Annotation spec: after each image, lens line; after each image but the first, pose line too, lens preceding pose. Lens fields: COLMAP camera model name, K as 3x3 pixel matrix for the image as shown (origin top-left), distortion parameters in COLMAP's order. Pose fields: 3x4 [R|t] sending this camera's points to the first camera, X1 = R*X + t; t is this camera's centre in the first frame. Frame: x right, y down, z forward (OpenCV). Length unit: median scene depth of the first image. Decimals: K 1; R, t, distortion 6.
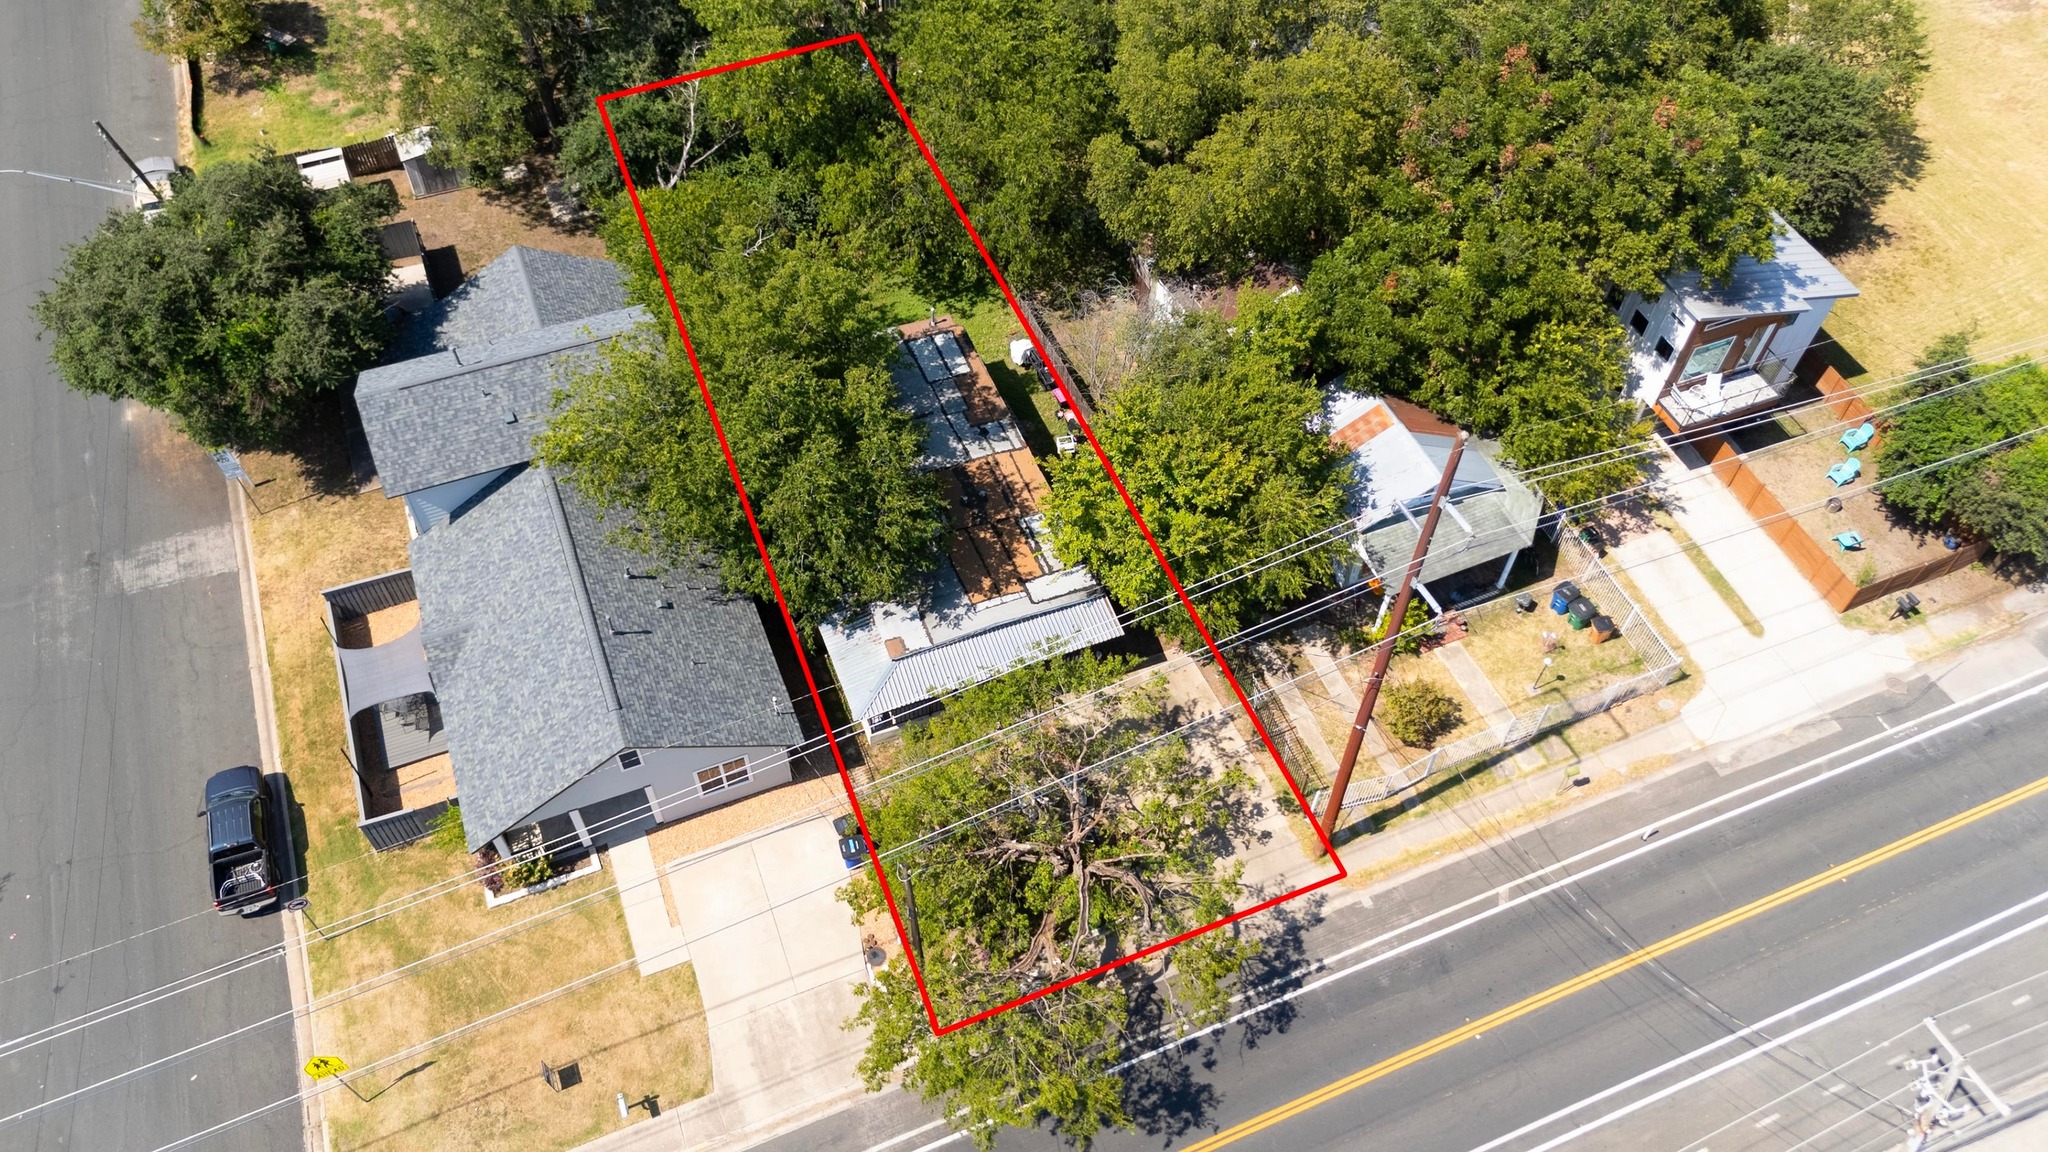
lens RADIAL K [[1513.9, 0, 1033.2], [0, 1513.9, 570.3], [0, 0, 1]] dist [0.061202, -0.059852]
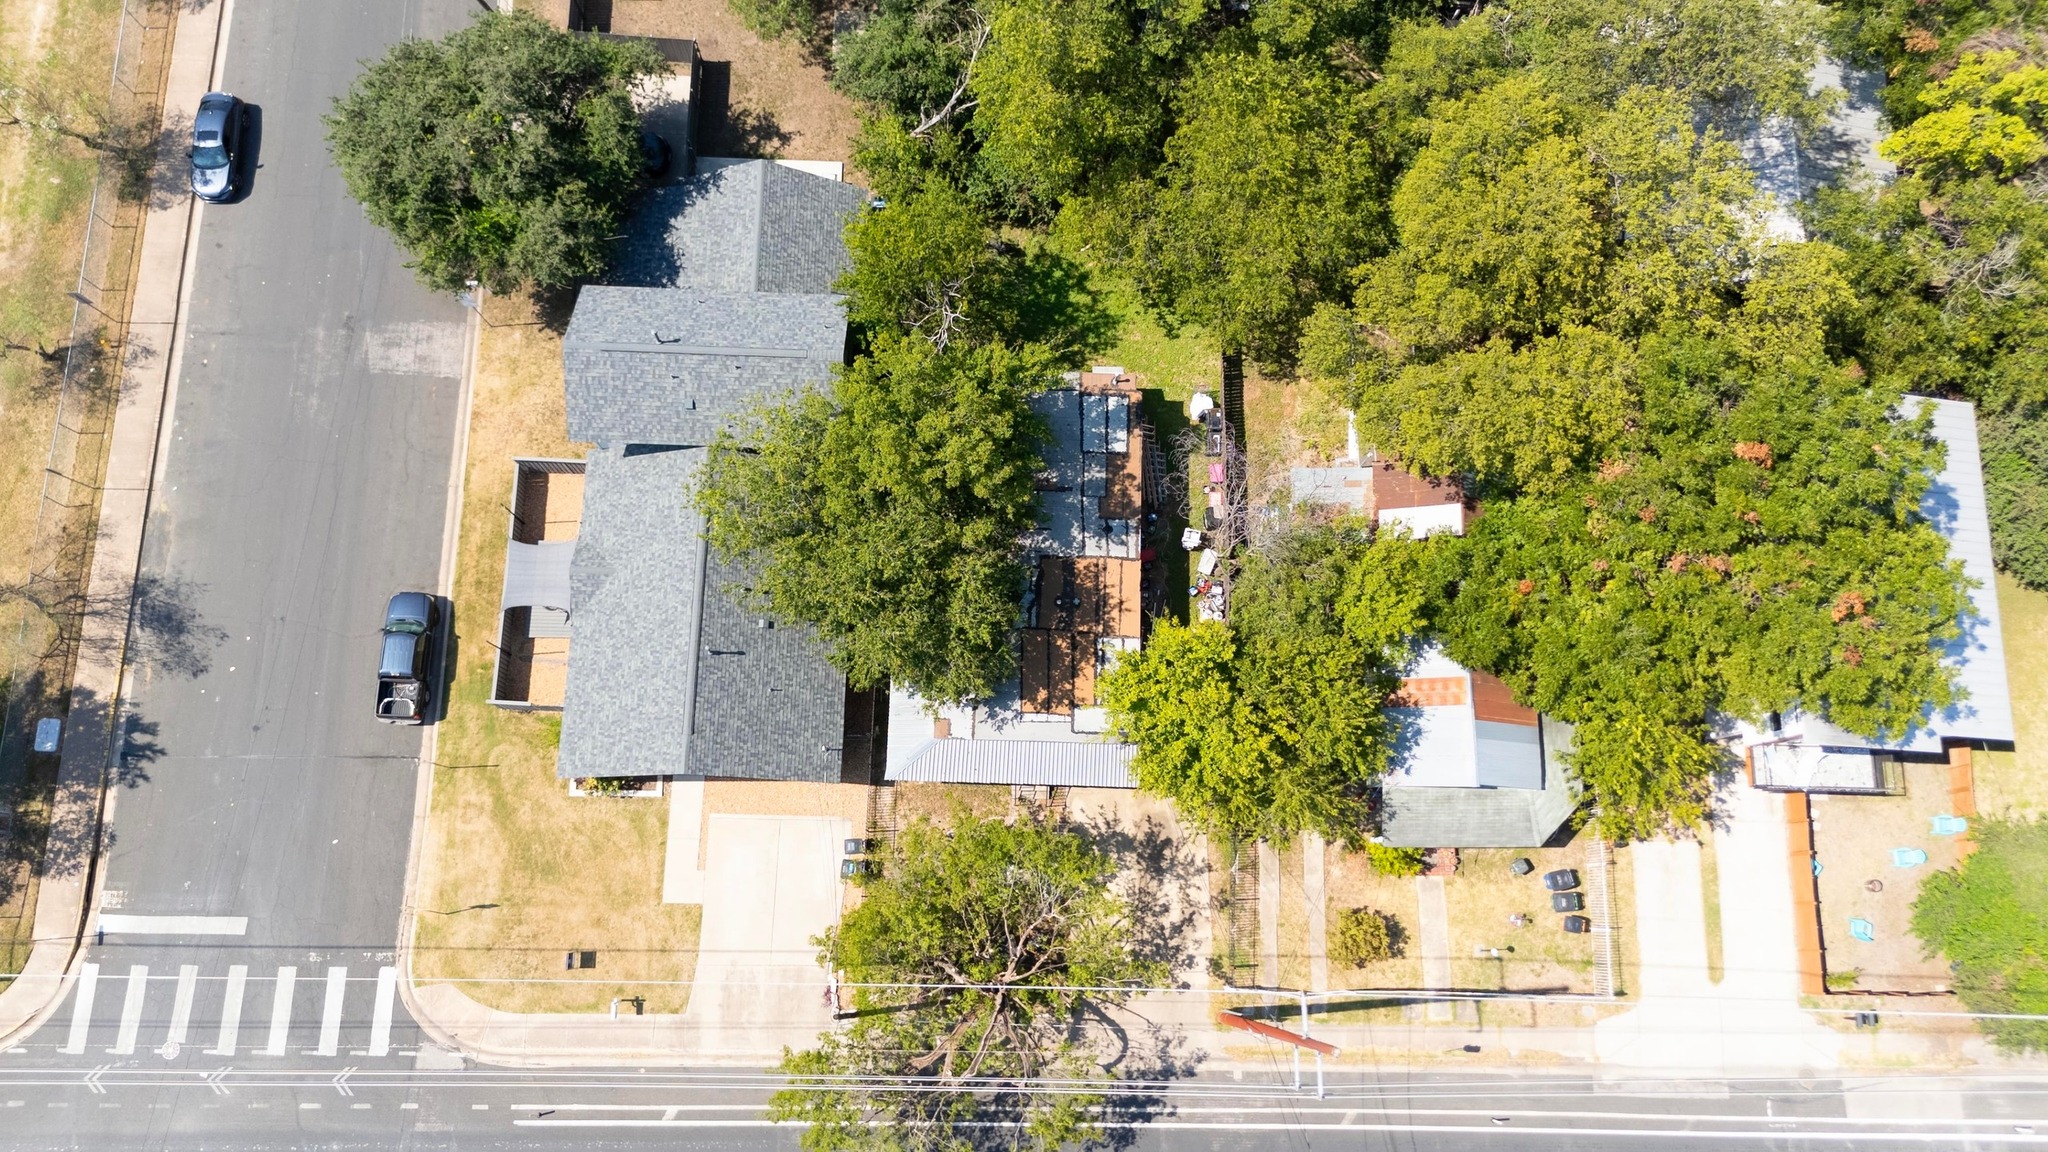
lens RADIAL K [[1533.5, 0, 1016.7], [0, 1533.5, 574.0], [0, 0, 1]] dist [0.050661, -0.048892]
pose [[0.917694, 0.387133, -0.089247, 0.017383], [-0.319418, 0.852547, 0.413686, -0.512604], [0.236239, -0.351130, 0.906035, 0.012891]]
